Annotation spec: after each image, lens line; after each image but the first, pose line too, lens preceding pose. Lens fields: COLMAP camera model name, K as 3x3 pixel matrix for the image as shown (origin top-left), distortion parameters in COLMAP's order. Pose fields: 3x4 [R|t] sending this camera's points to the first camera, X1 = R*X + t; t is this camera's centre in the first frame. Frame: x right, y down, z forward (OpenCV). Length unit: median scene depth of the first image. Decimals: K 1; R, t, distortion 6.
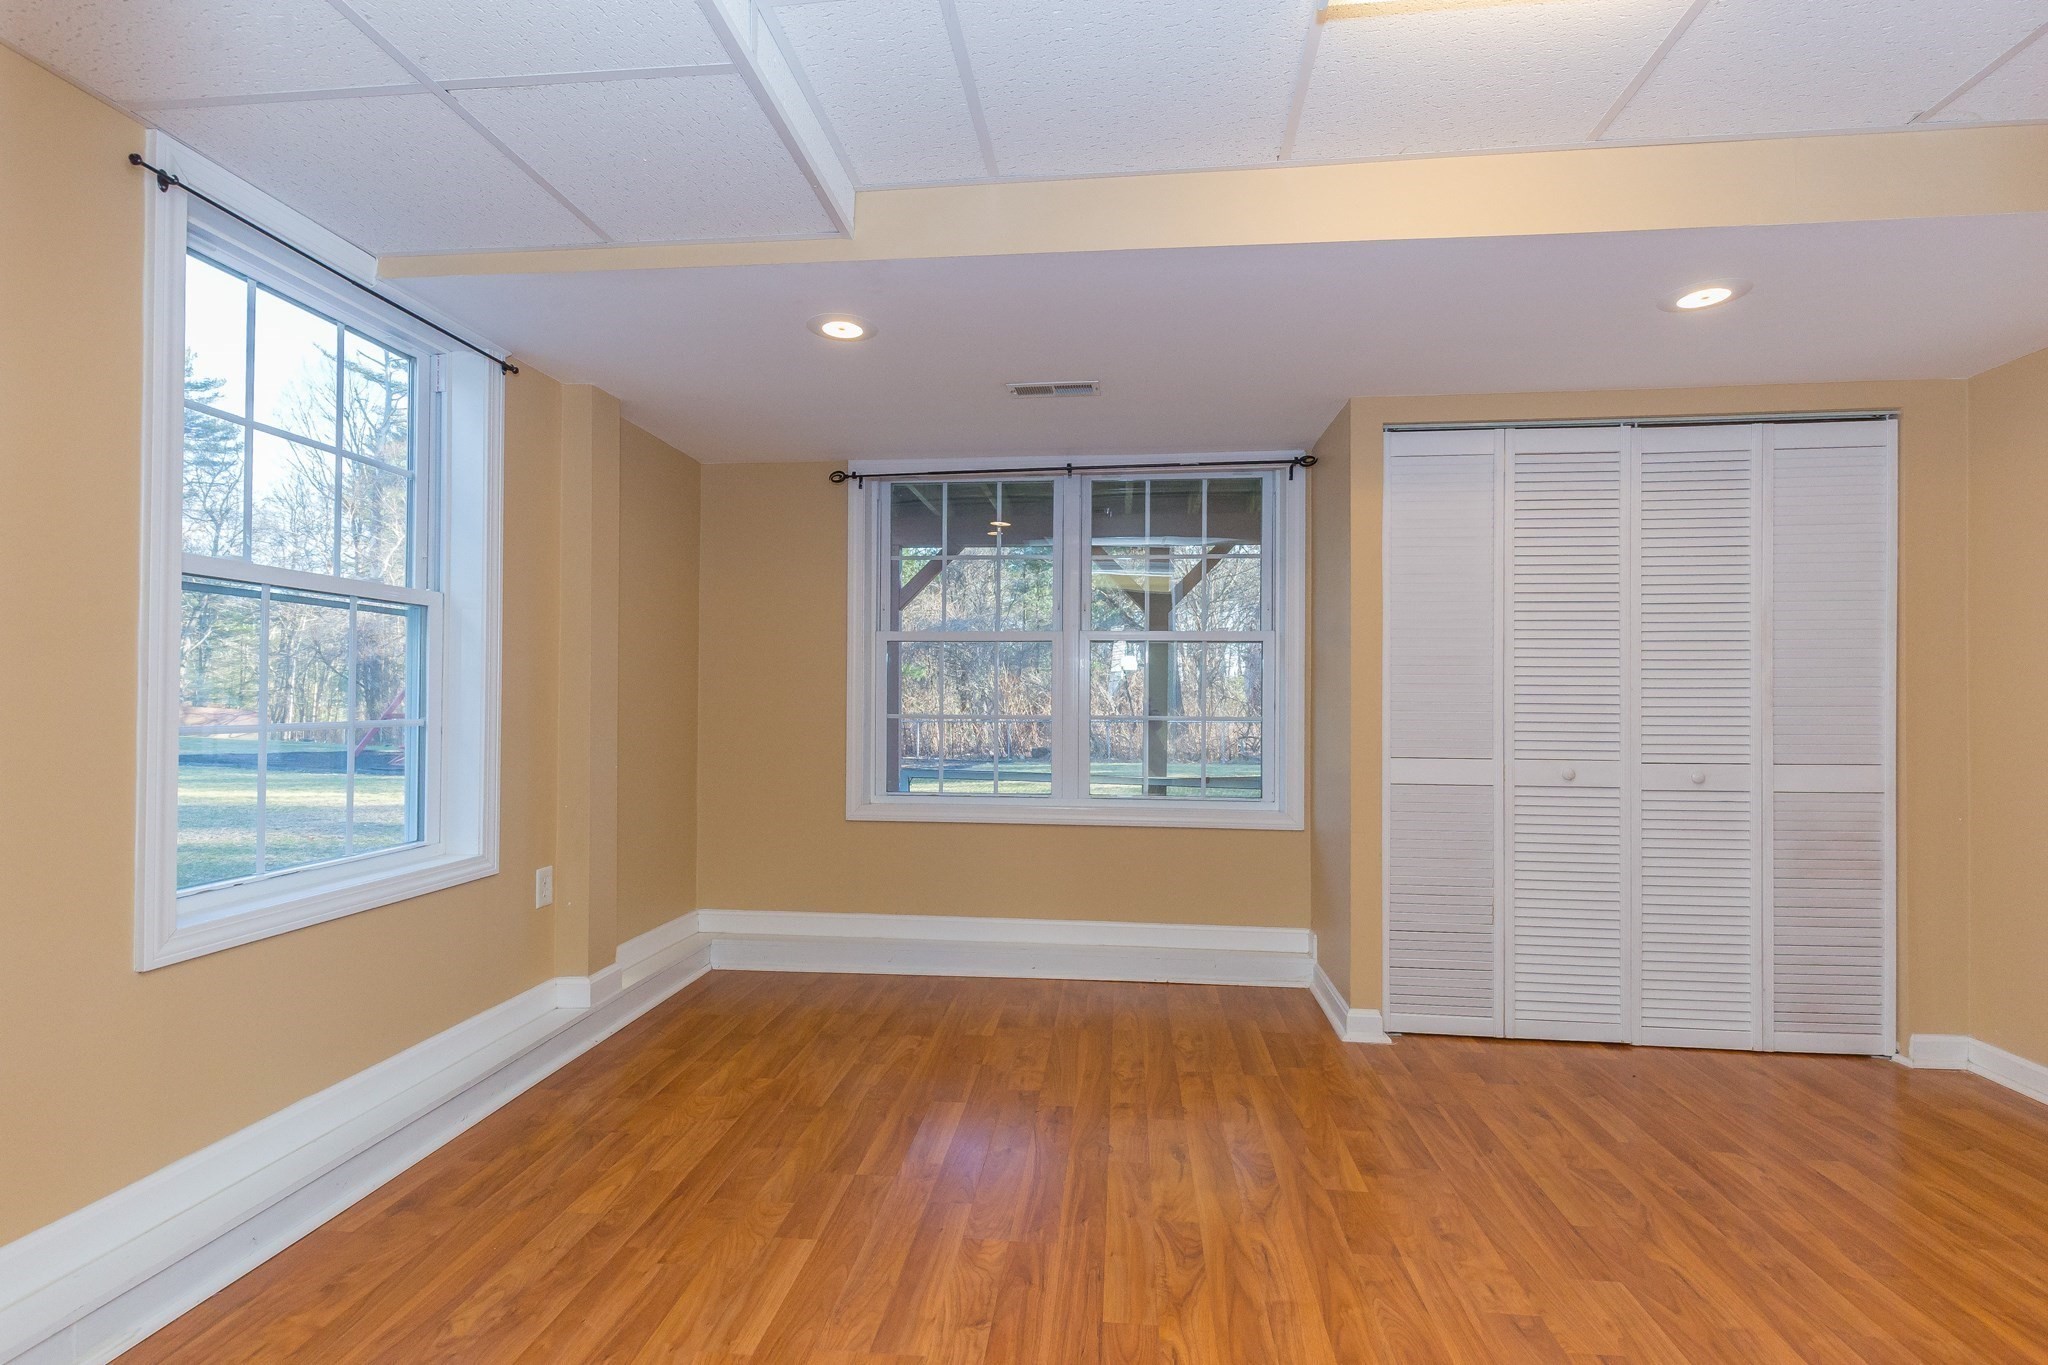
lens RADIAL K [[950.8, 0, 1016.9], [0, 950.8, 687.3], [0, 0, 1]] dist [0.003392, -0.000755]
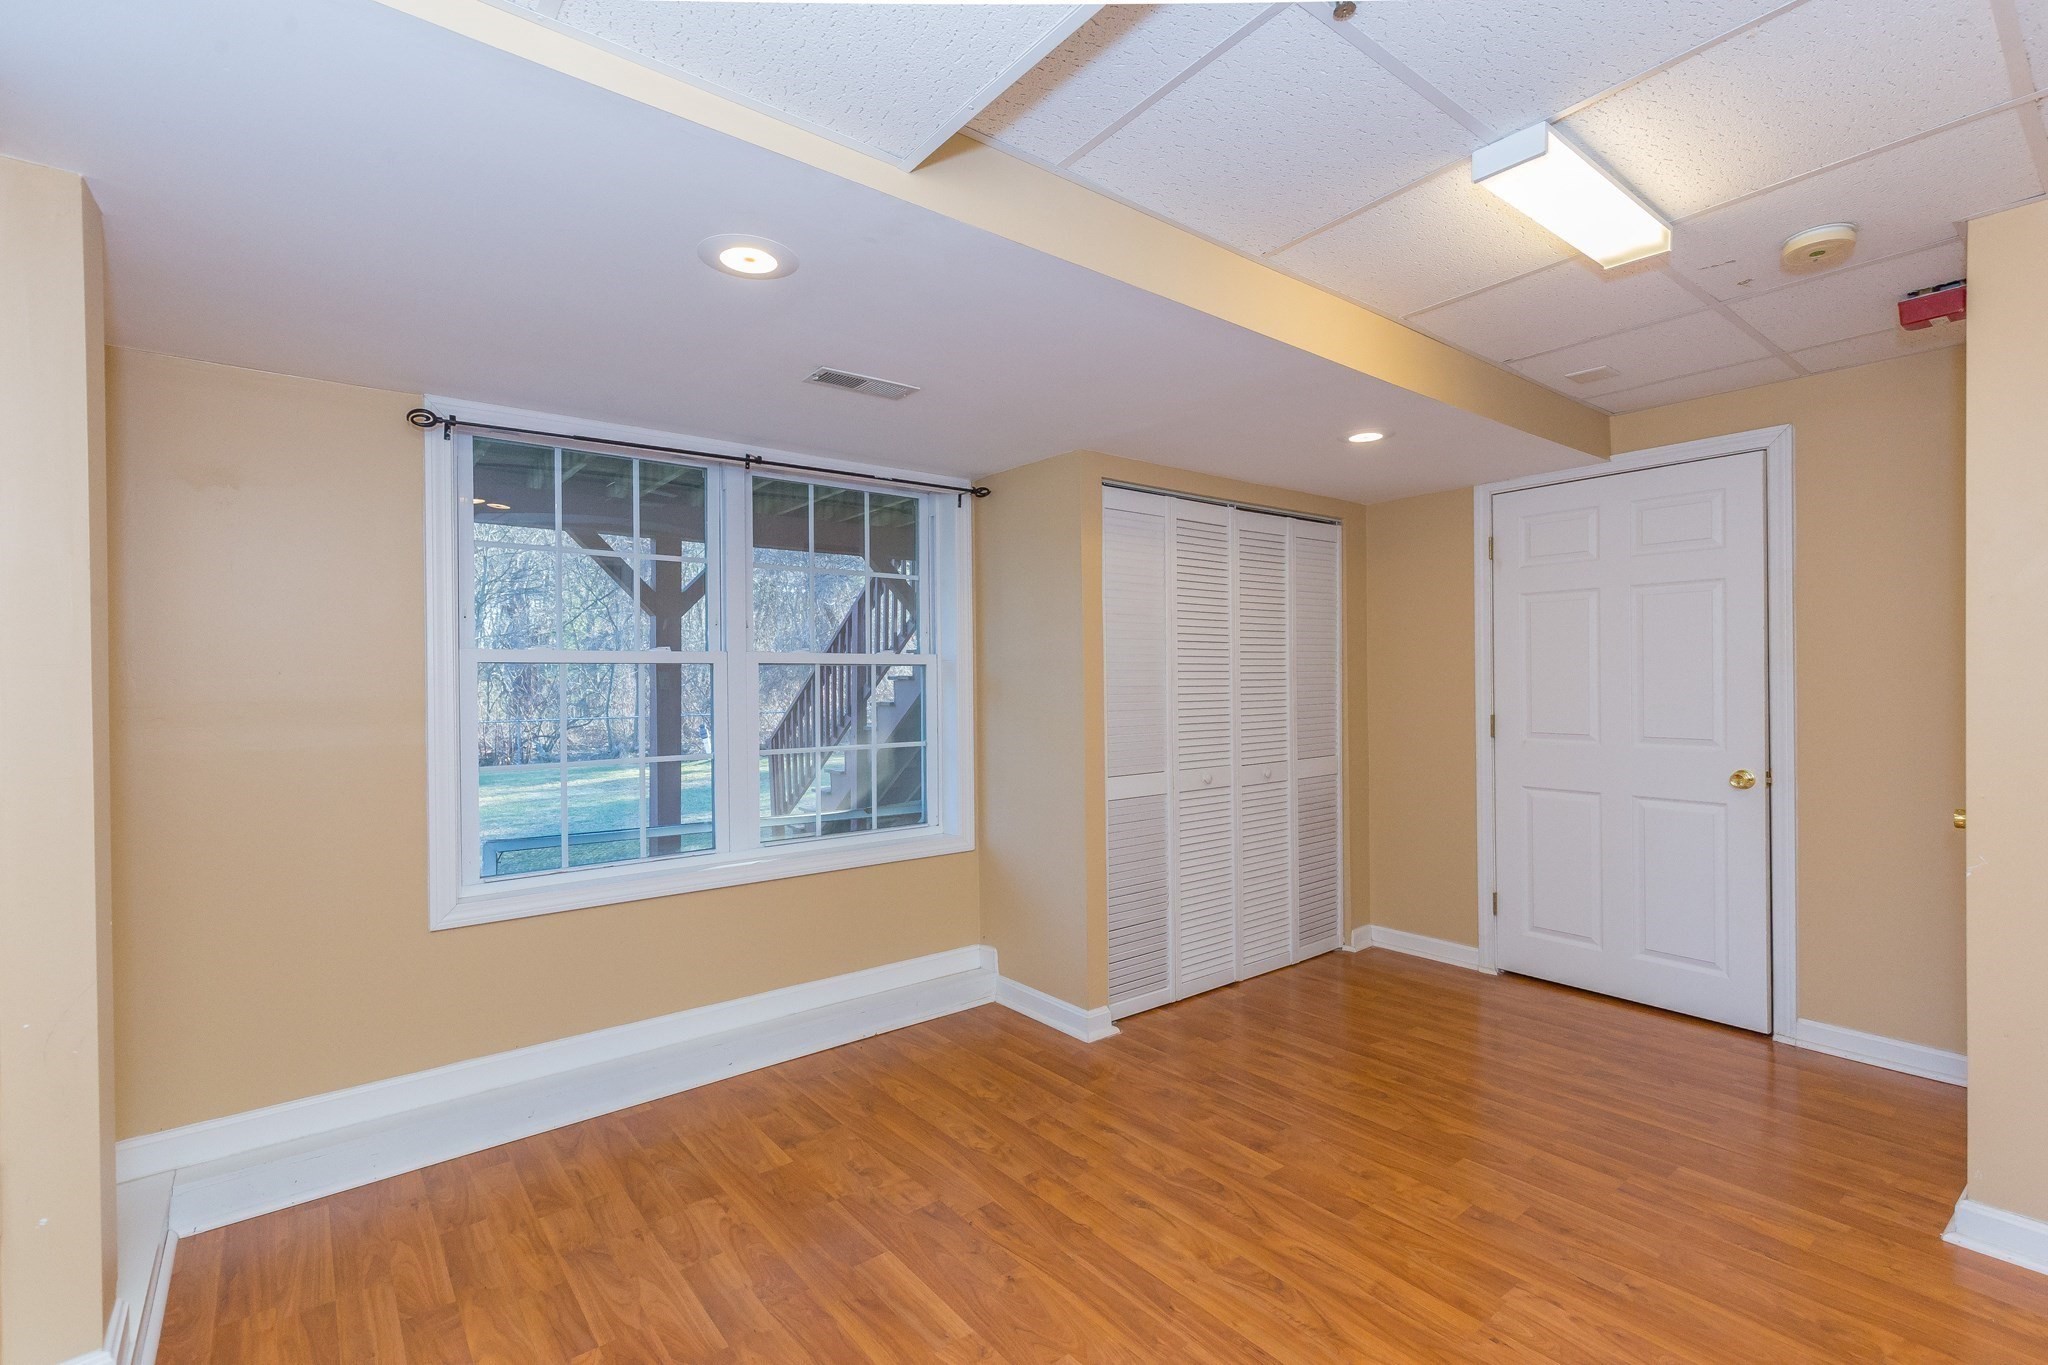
lens RADIAL K [[950.8, 0, 1023.4], [0, 950.8, 676.5], [0, 0, 1]] dist [0.003392, -0.000755]
pose [[0.693350, -0.012070, 0.720500, -0.505269], [0.005379, 0.999919, 0.011574, -0.061570], [-0.720581, -0.004149, 0.693358, 0.314266]]
